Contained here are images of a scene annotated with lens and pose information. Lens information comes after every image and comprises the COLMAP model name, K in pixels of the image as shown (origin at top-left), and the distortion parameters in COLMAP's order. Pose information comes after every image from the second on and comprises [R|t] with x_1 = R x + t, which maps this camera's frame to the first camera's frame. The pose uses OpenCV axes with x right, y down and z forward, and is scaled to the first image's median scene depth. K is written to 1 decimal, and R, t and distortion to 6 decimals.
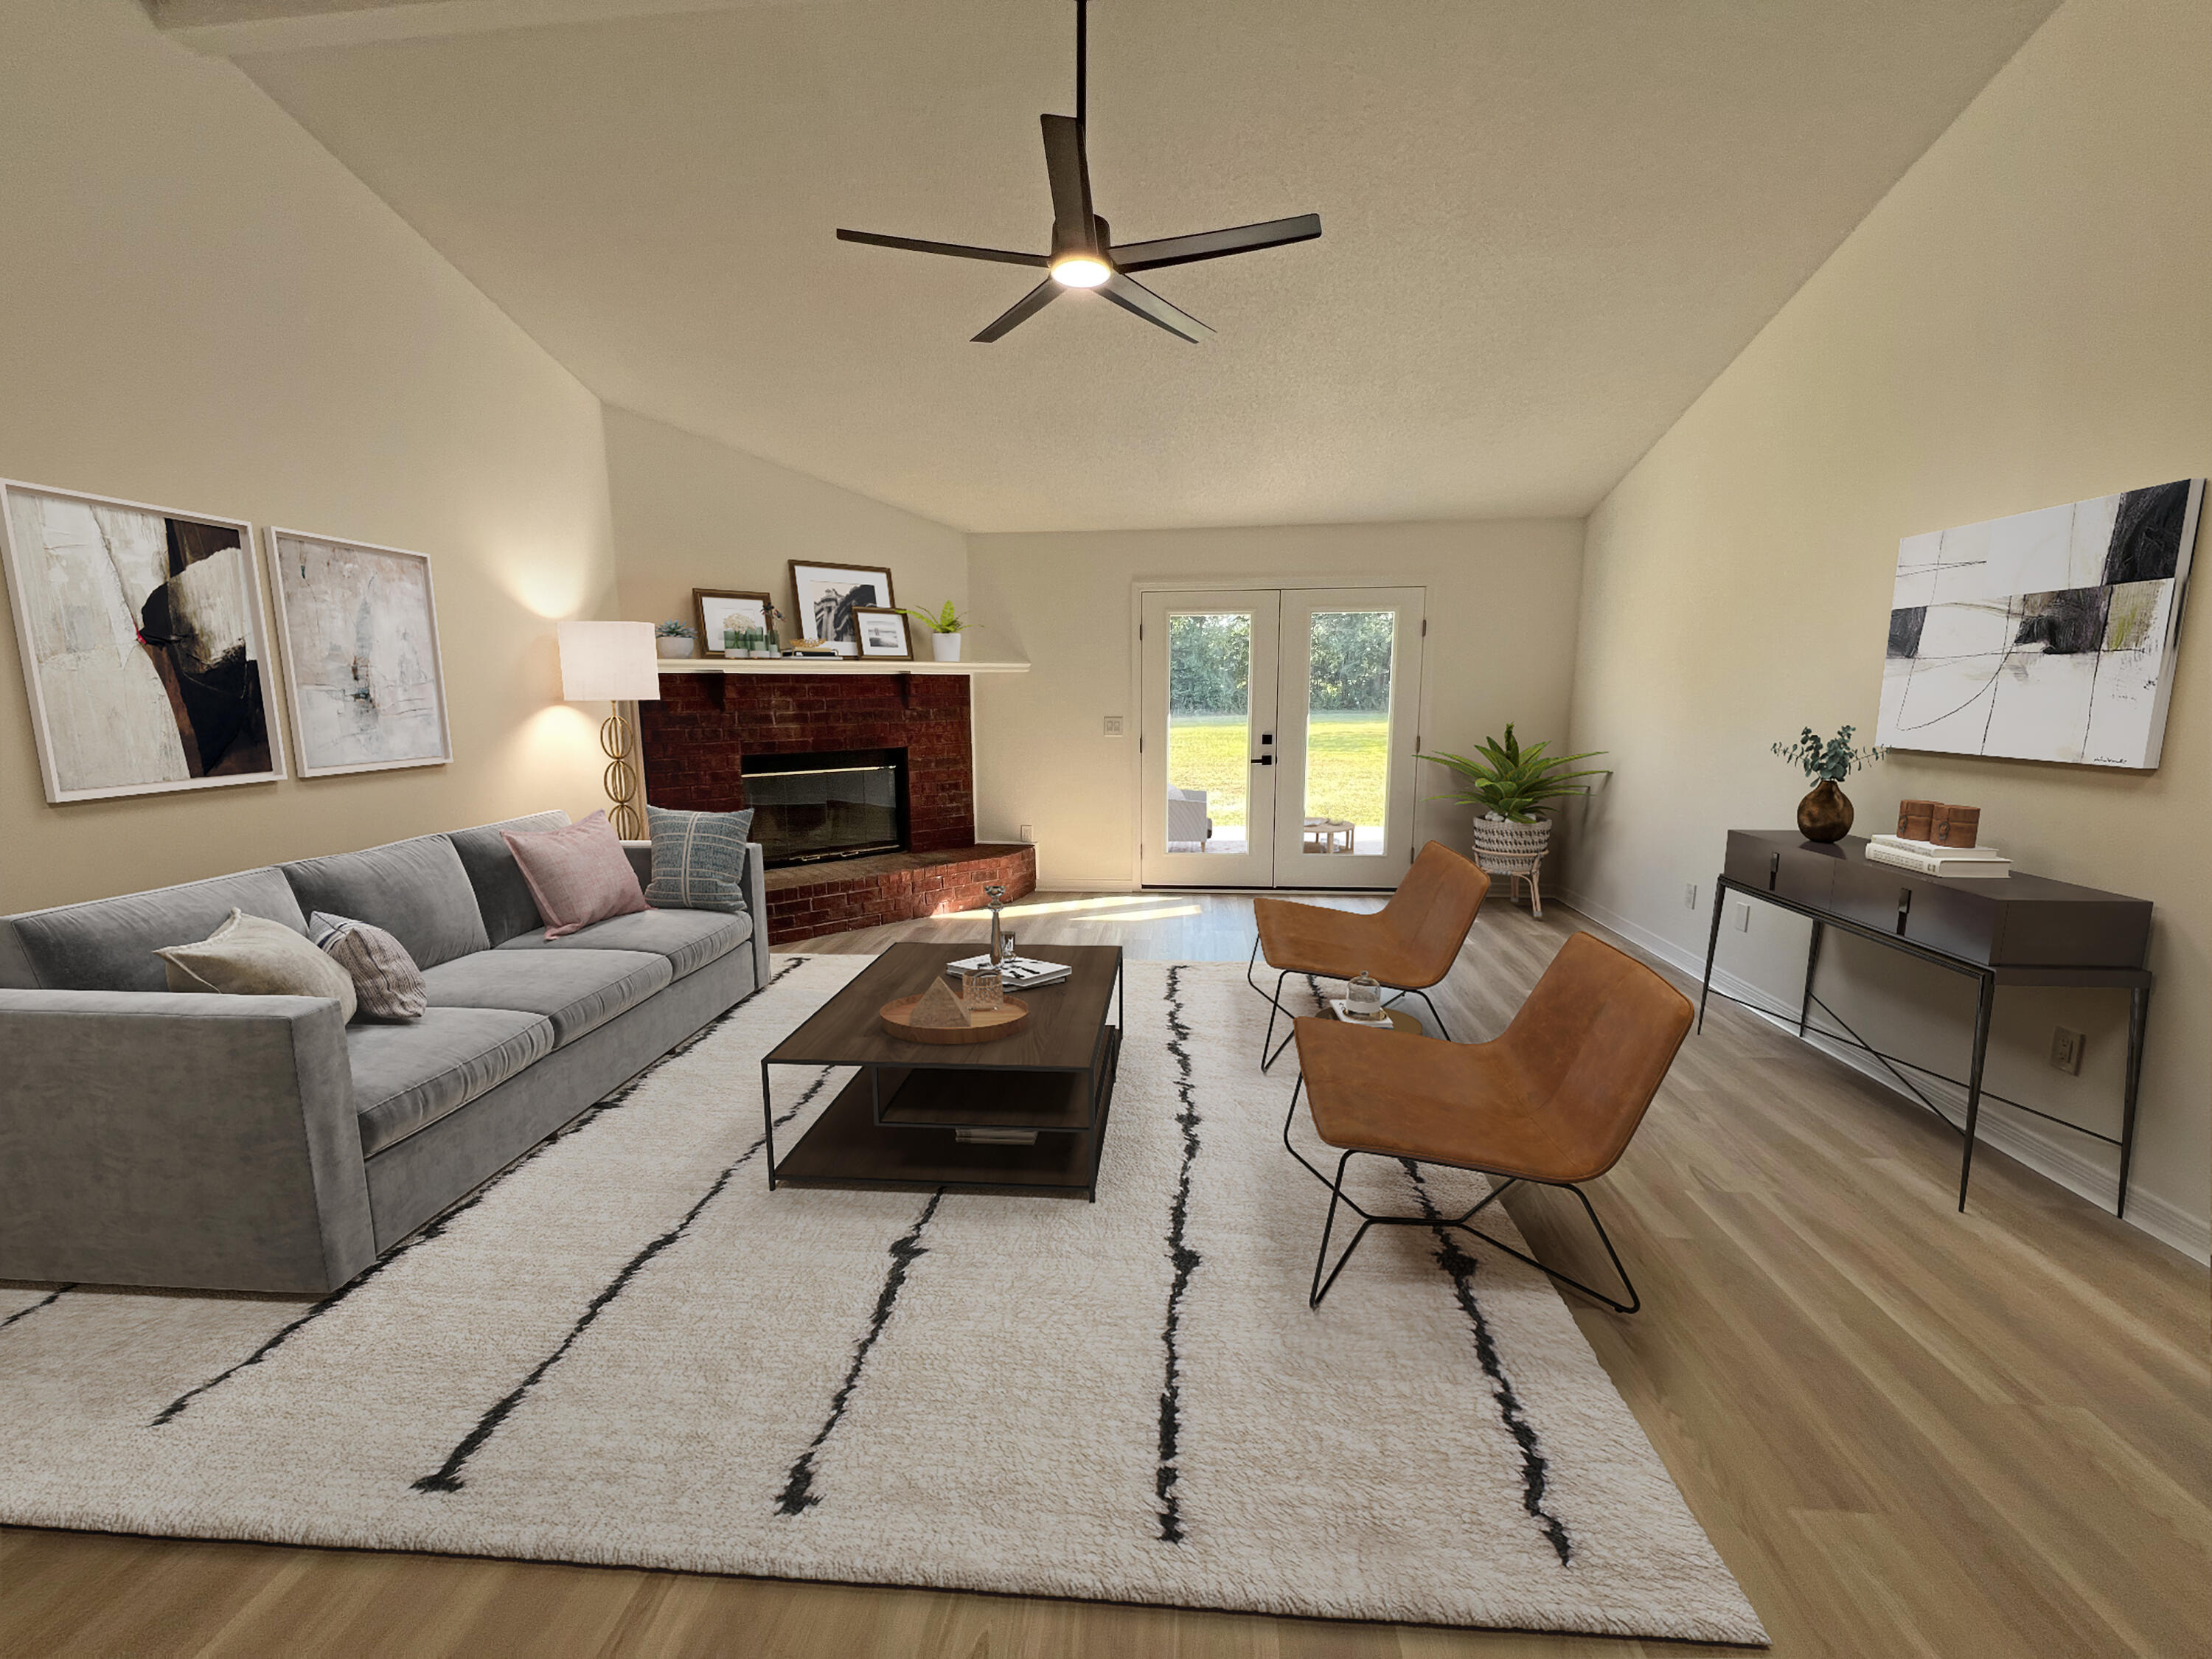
lens RADIAL K [[897.8, 0, 1109.6], [0, 897.8, 822.6], [0, 0, 1]] dist [0.001108, 0.000060]
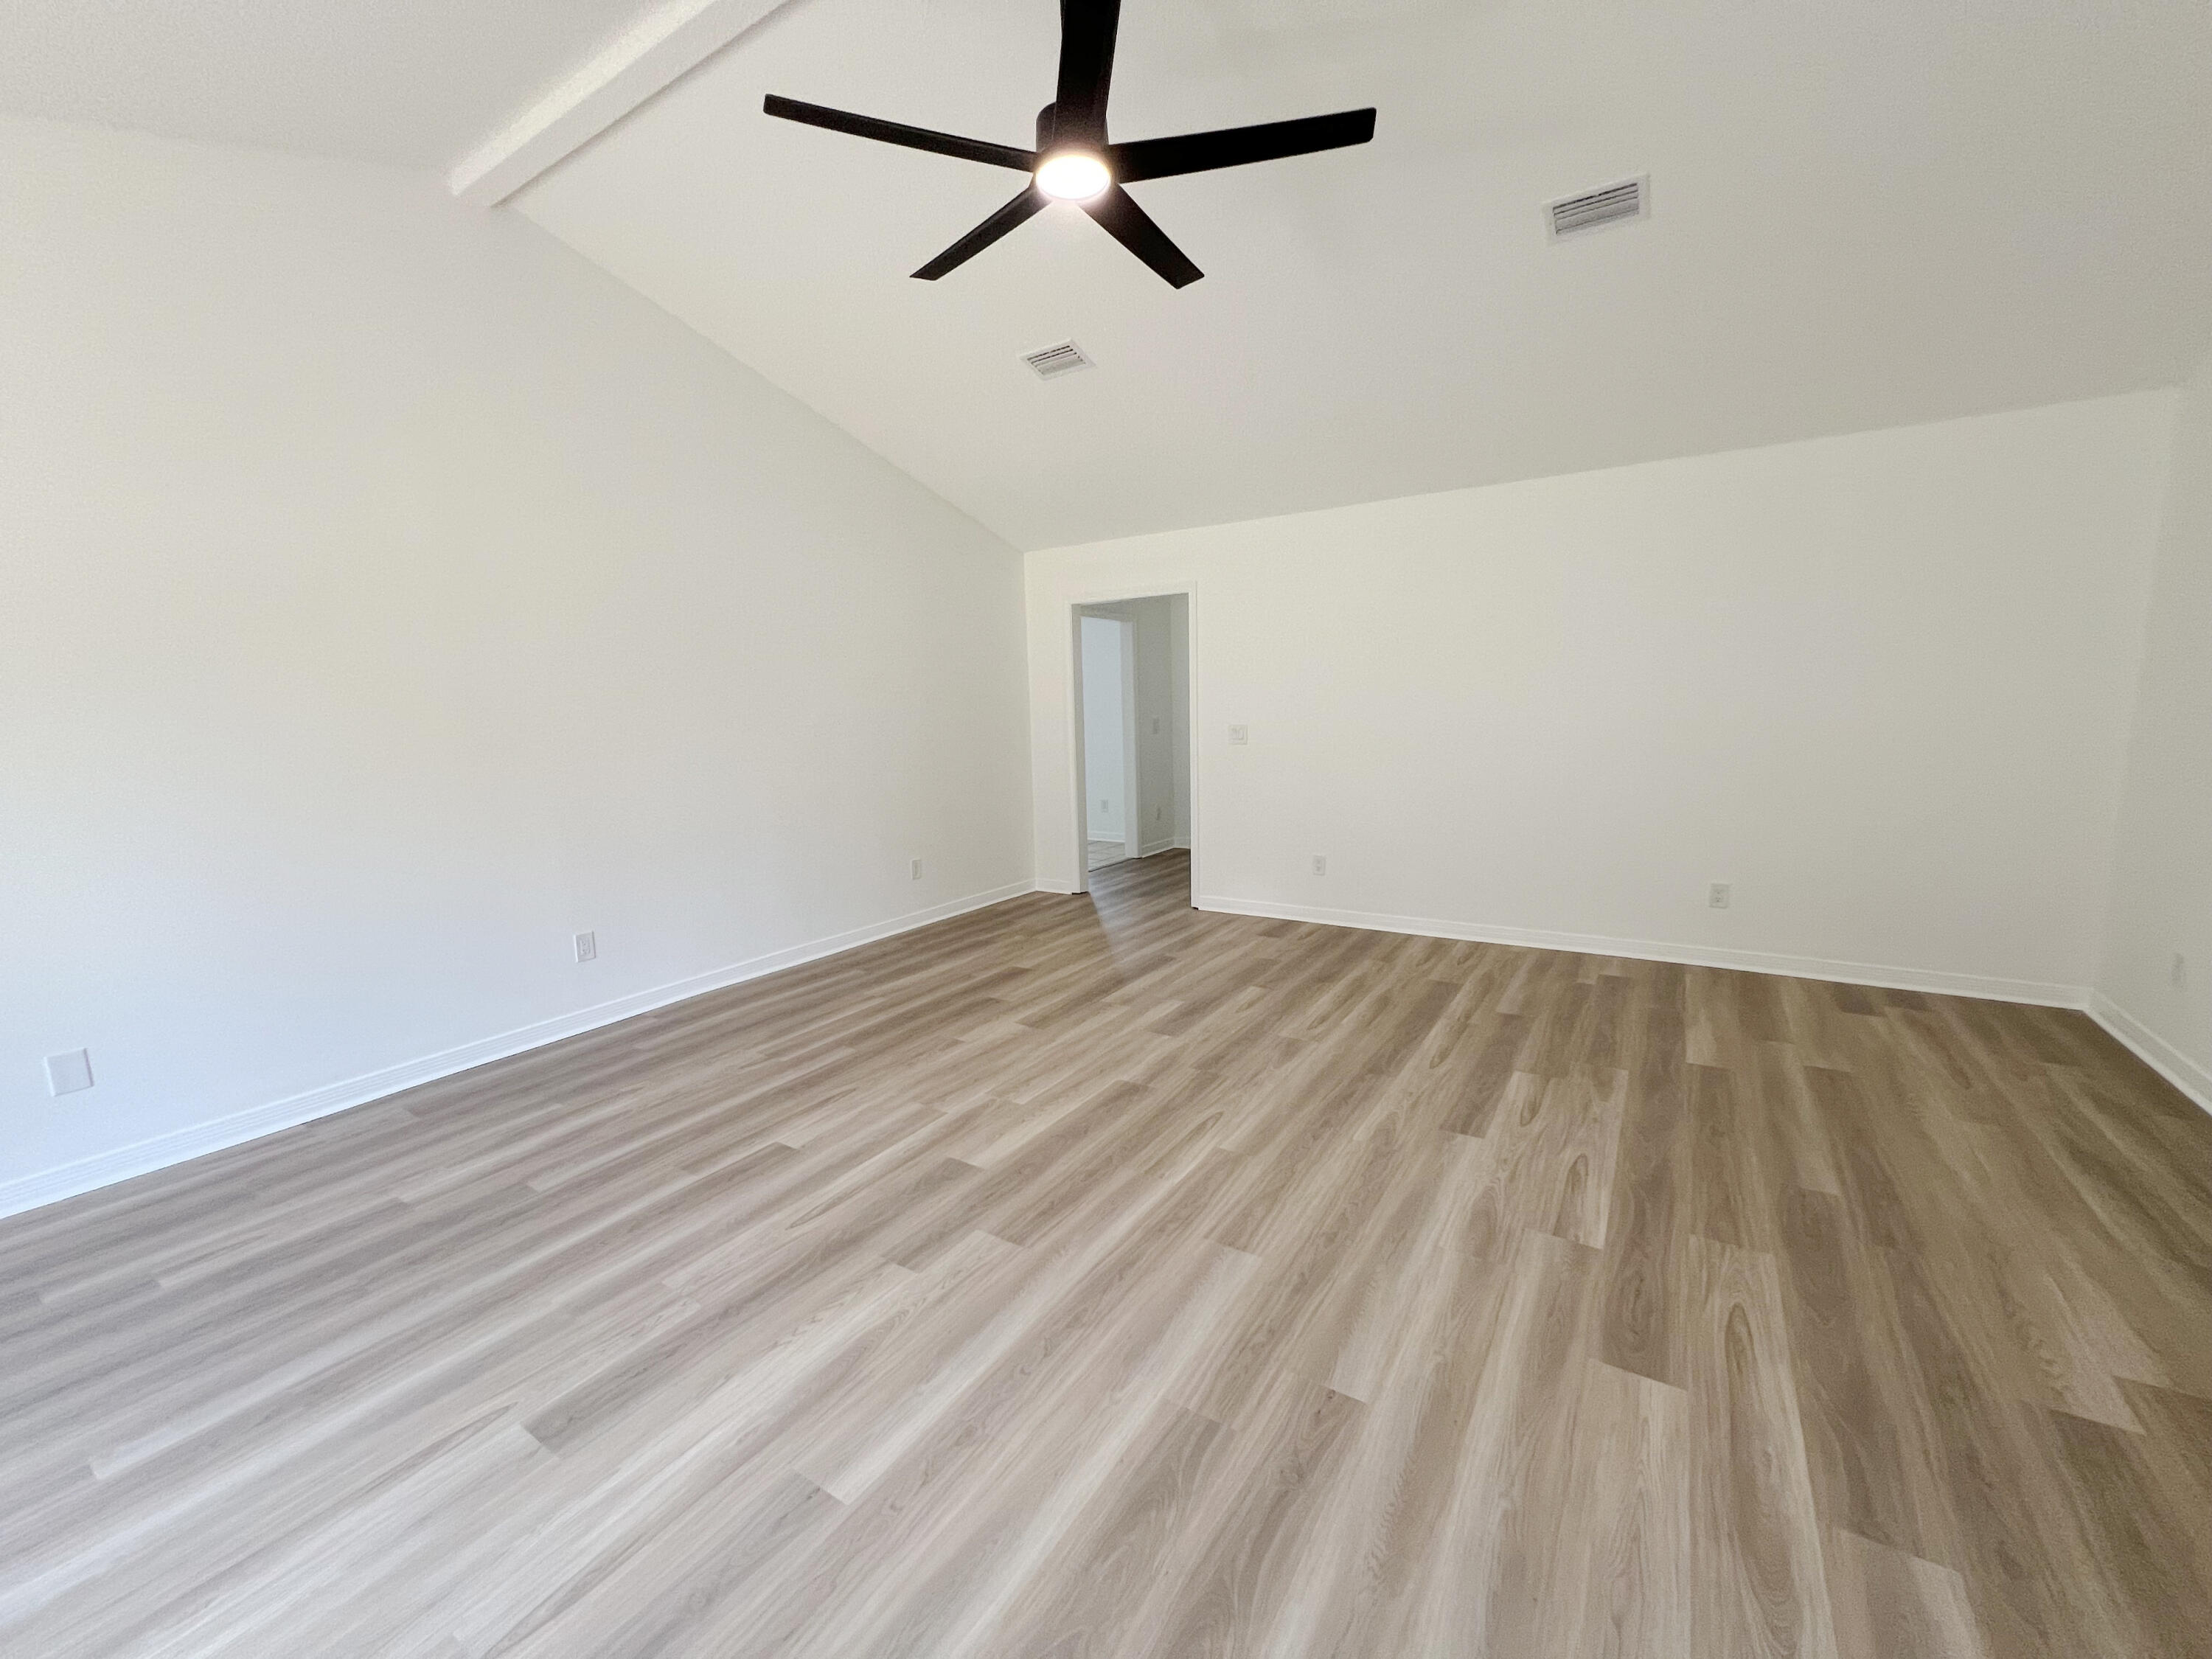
lens RADIAL K [[884.9, 0, 1103.0], [0, 884.9, 833.1], [0, 0, 1]] dist [0.000006, 0.000000]
pose [[-0.882064, -0.052843, 0.468157, -0.497894], [0.091872, 0.955321, 0.280929, -0.316660], [-0.462086, 0.290808, -0.837799, 1.998377]]
